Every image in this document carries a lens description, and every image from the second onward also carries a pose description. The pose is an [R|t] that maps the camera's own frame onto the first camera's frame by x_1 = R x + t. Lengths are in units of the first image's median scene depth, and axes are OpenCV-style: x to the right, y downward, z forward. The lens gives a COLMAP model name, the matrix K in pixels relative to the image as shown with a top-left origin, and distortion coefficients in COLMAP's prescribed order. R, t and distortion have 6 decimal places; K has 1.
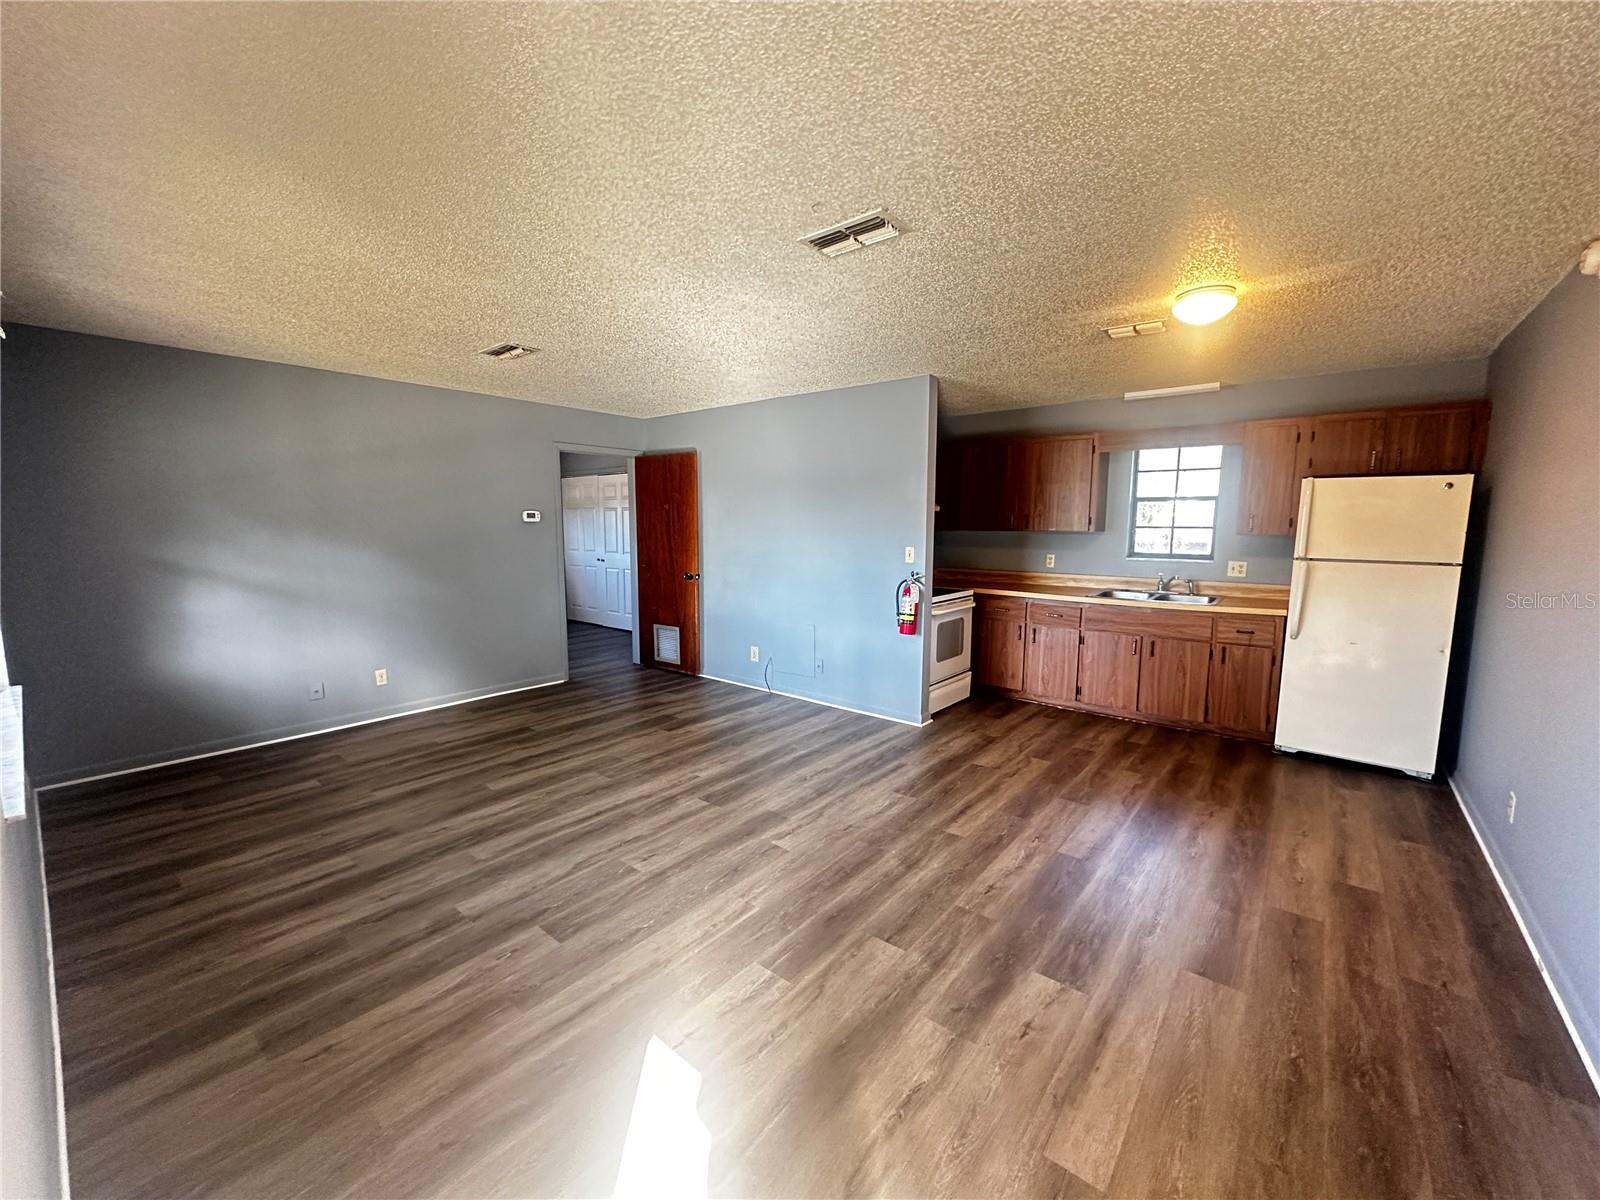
lens RADIAL K [[641.0, 0, 800.3], [0, 641.0, 600.1], [0, 0, 1]] dist [-0.001212, -0.000047]
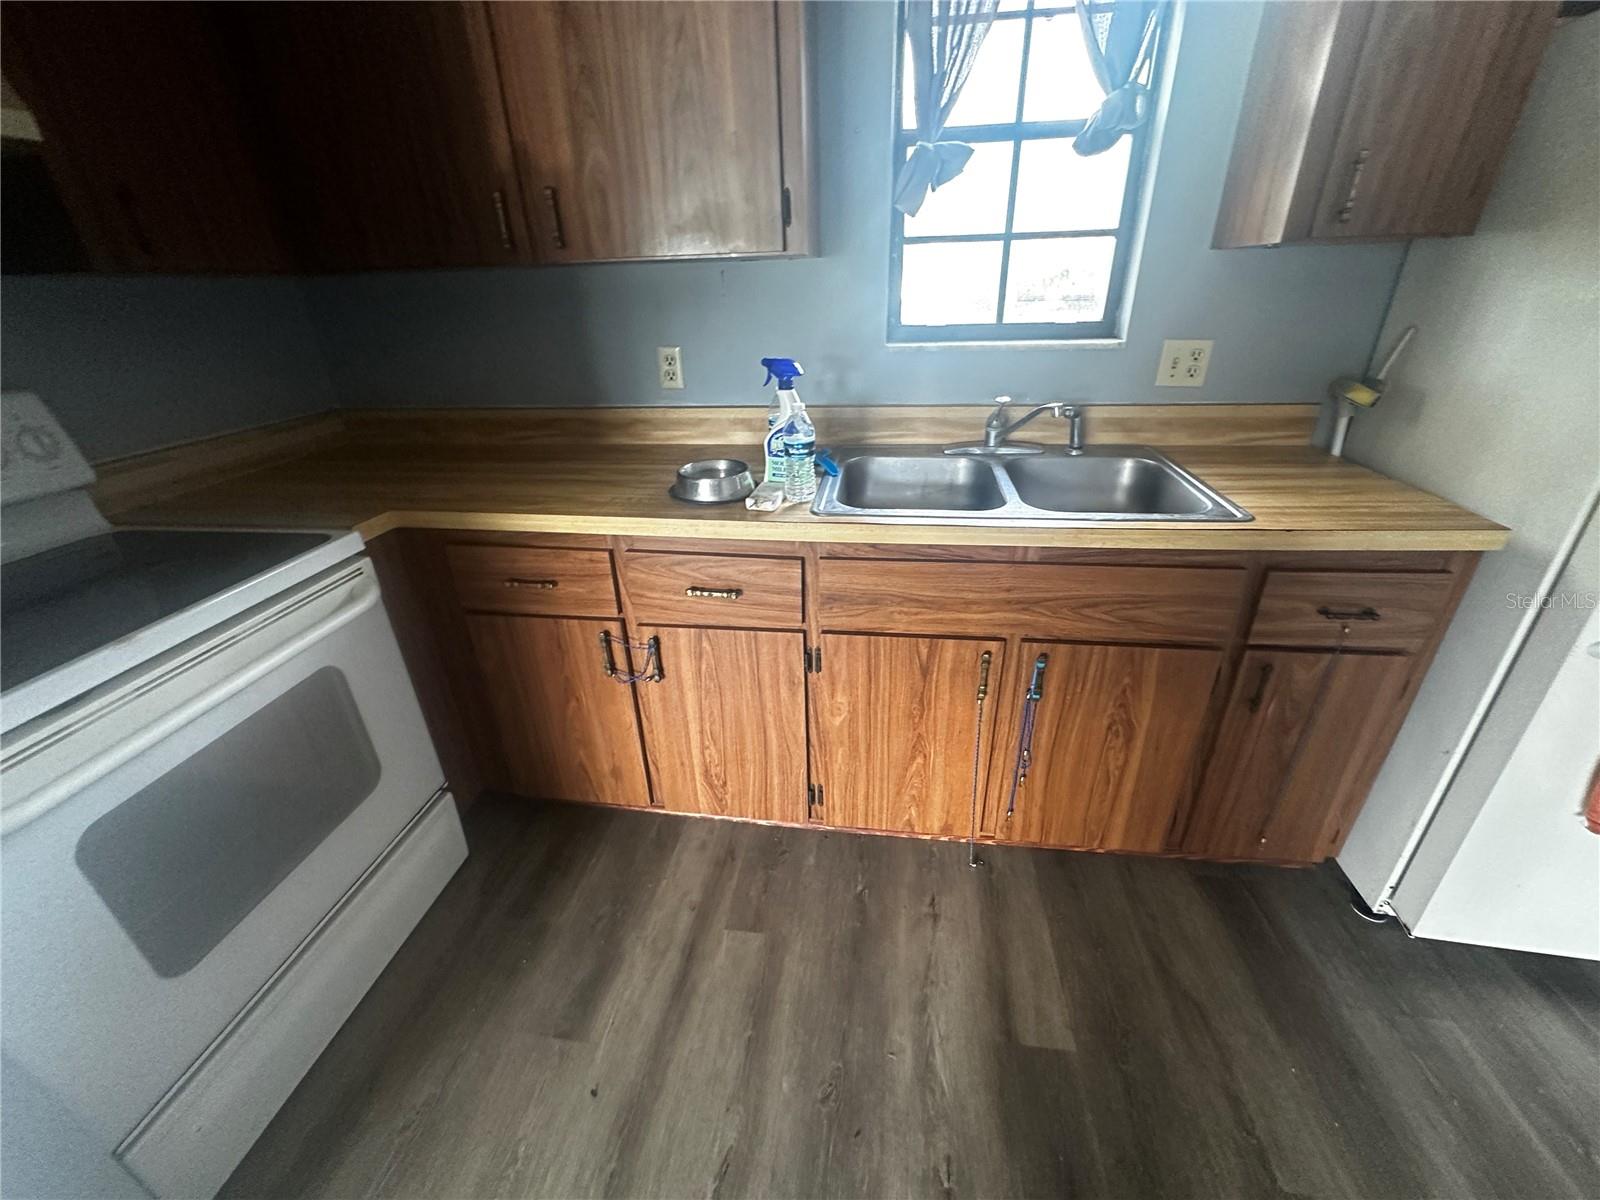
lens RADIAL K [[641.0, 0, 801.6], [0, 641.0, 597.2], [0, 0, 1]] dist [-0.001212, -0.000047]
pose [[0.849910, -0.254838, 0.461206, 0.306227], [0.091121, 0.933167, 0.347702, -0.067472], [-0.518990, -0.253490, 0.816329, 0.768688]]
